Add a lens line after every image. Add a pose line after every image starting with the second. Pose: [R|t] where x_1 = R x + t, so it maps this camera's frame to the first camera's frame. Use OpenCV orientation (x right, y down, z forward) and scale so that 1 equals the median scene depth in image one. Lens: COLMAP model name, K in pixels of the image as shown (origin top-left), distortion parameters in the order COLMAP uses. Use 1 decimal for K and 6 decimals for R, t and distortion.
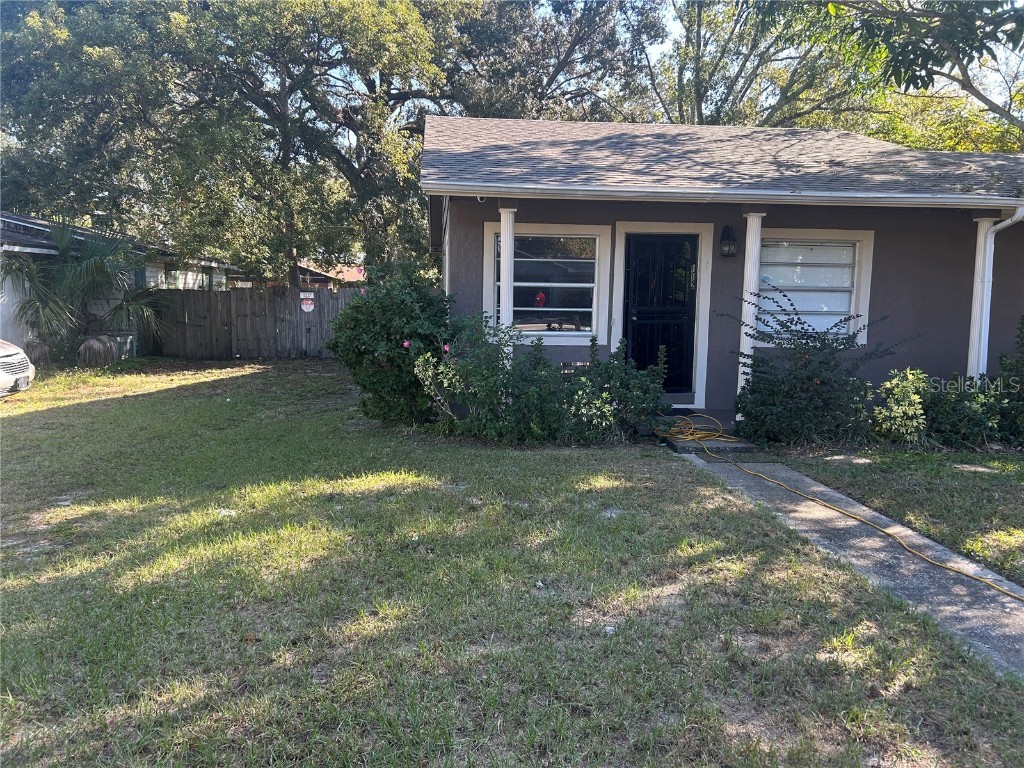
lens RADIAL K [[770.0, 0, 511.2], [0, 770.0, 387.5], [0, 0, 1]] dist [0.035012, -0.058604]
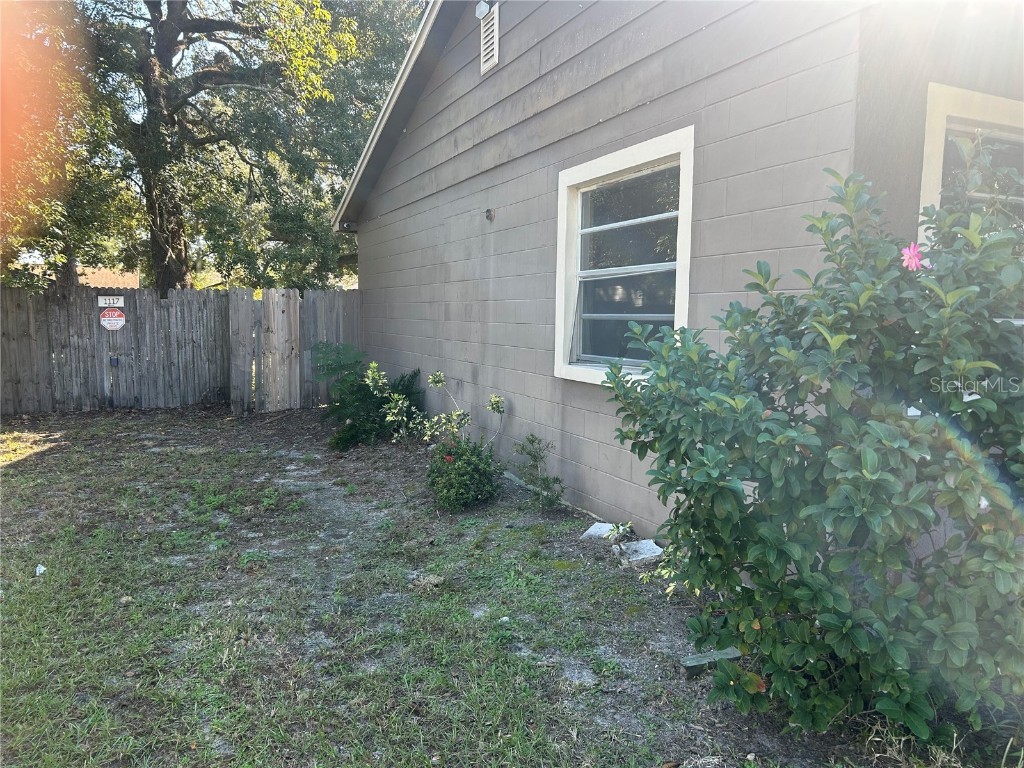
lens RADIAL K [[770.0, 0, 511.5], [0, 770.0, 384.9], [0, 0, 1]] dist [0.035012, -0.058604]
pose [[0.945190, -0.034422, 0.324702, -0.186773], [0.040521, 0.999106, -0.012040, -0.041785], [-0.323997, 0.024537, 0.945740, 0.392798]]
